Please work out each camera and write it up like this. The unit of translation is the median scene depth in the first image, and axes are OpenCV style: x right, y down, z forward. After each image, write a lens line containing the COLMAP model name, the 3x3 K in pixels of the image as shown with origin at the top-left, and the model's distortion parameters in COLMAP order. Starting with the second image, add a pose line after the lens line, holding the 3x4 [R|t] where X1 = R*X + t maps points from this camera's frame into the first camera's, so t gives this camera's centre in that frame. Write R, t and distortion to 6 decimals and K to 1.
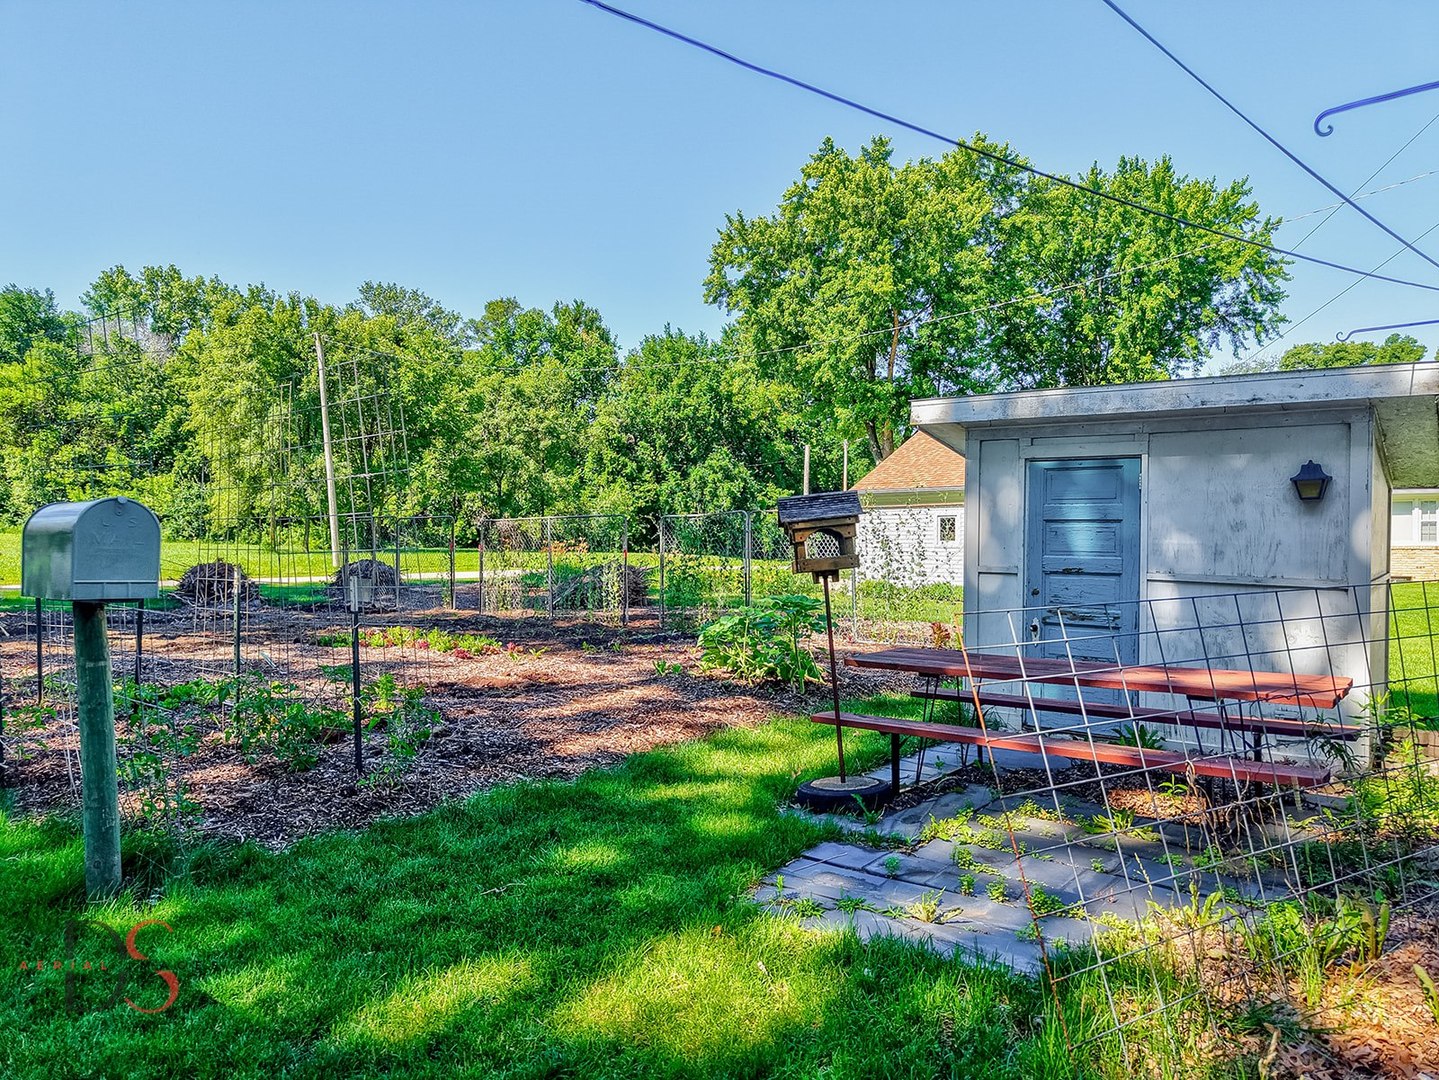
lens RADIAL K [[999.8, 0, 724.3], [0, 999.8, 531.5], [0, 0, 1]] dist [0.092295, -0.012088]
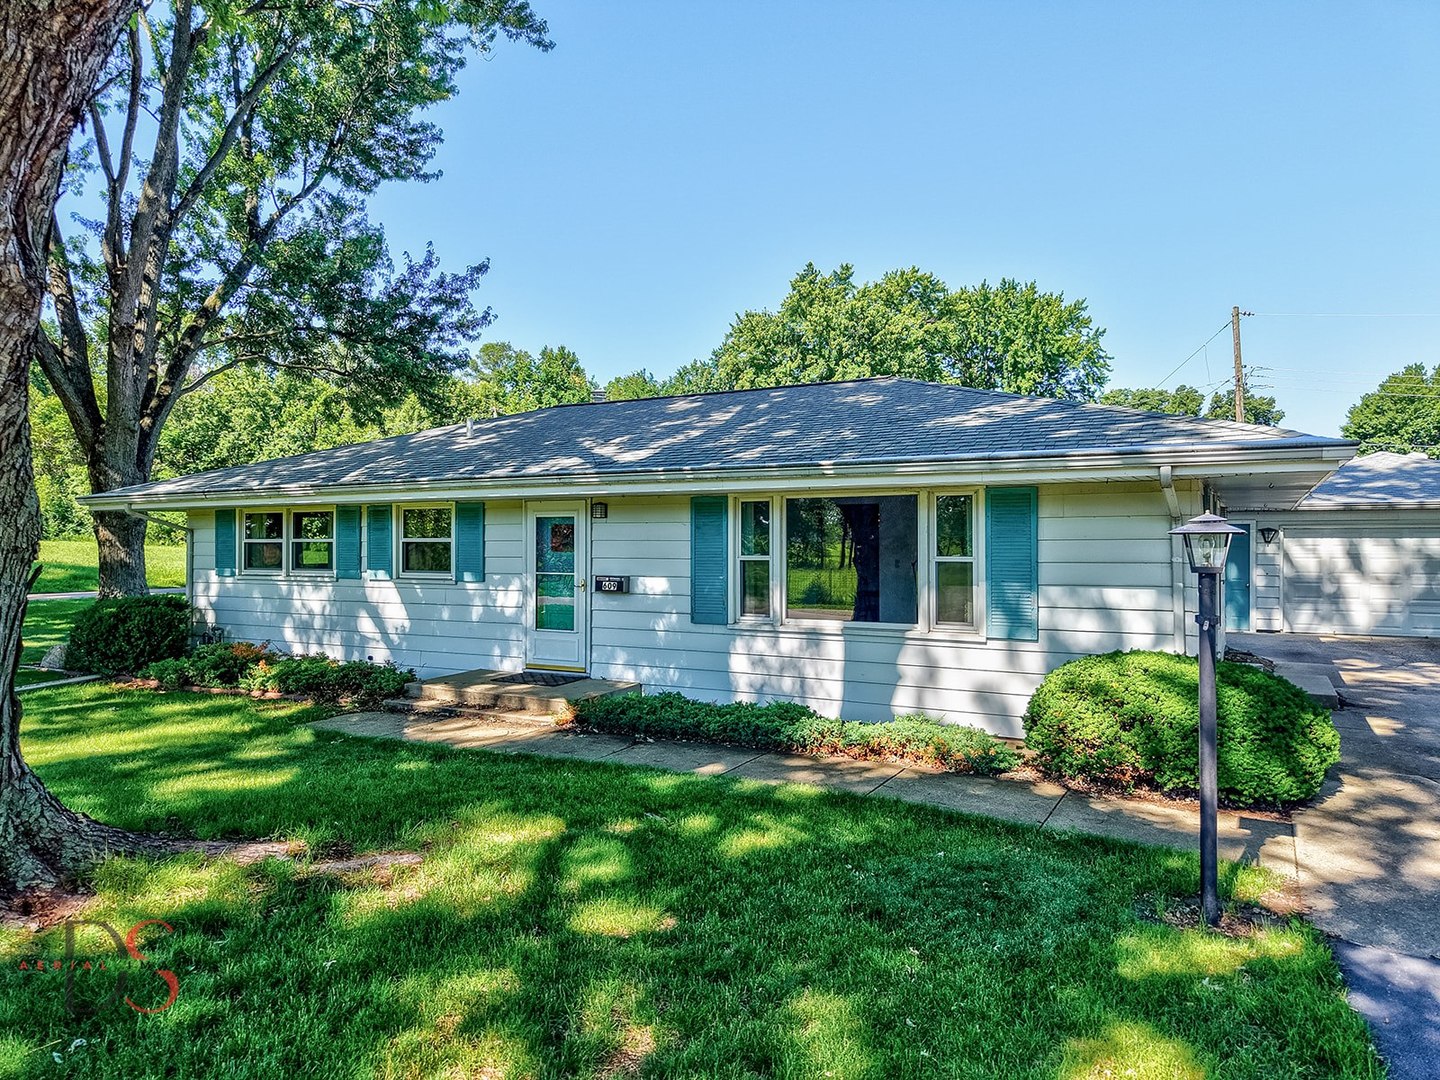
lens RADIAL K [[1000.5, 0, 715.2], [0, 1000.5, 544.4], [0, 0, 1]] dist [0.092295, -0.012088]
pose [[0.990593, -0.003575, 0.136793, -0.217538], [0.001774, 0.999910, 0.013287, -0.013437], [-0.136828, -0.012920, 0.990511, -0.374215]]
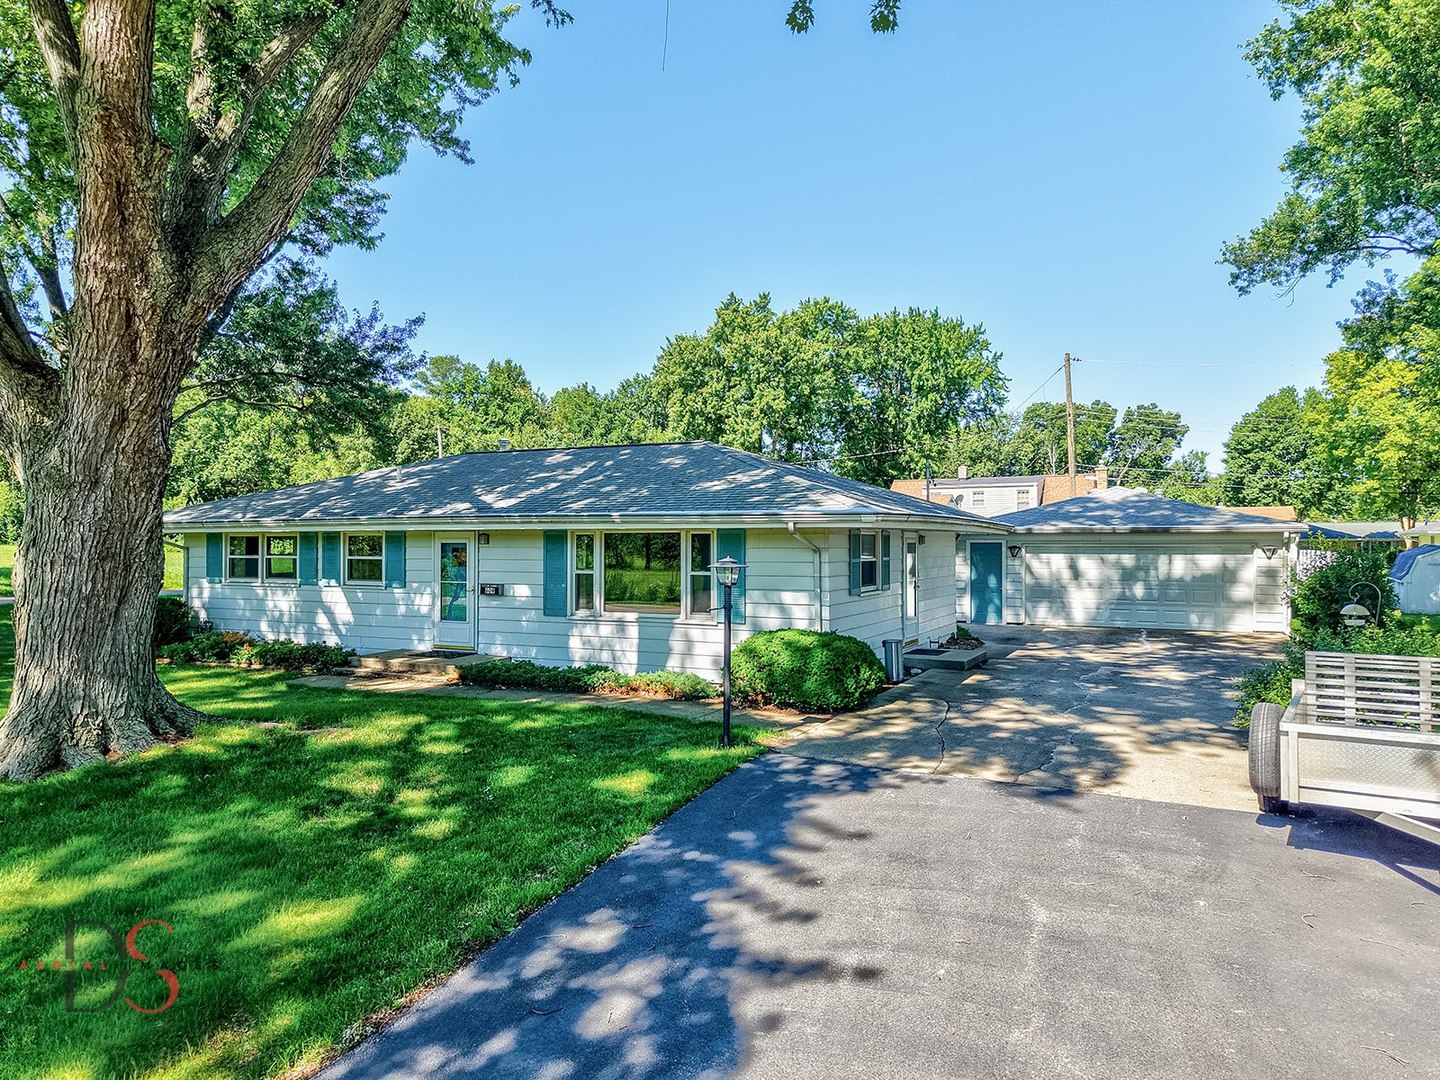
lens RADIAL K [[1000.5, 0, 711.4], [0, 1000.5, 545.3], [0, 0, 1]] dist [0.092295, -0.012088]
pose [[0.984687, -0.001505, 0.174325, -0.193920], [-0.000680, 0.999922, 0.012470, -0.021119], [-0.174330, -0.012398, 0.984609, -0.499818]]
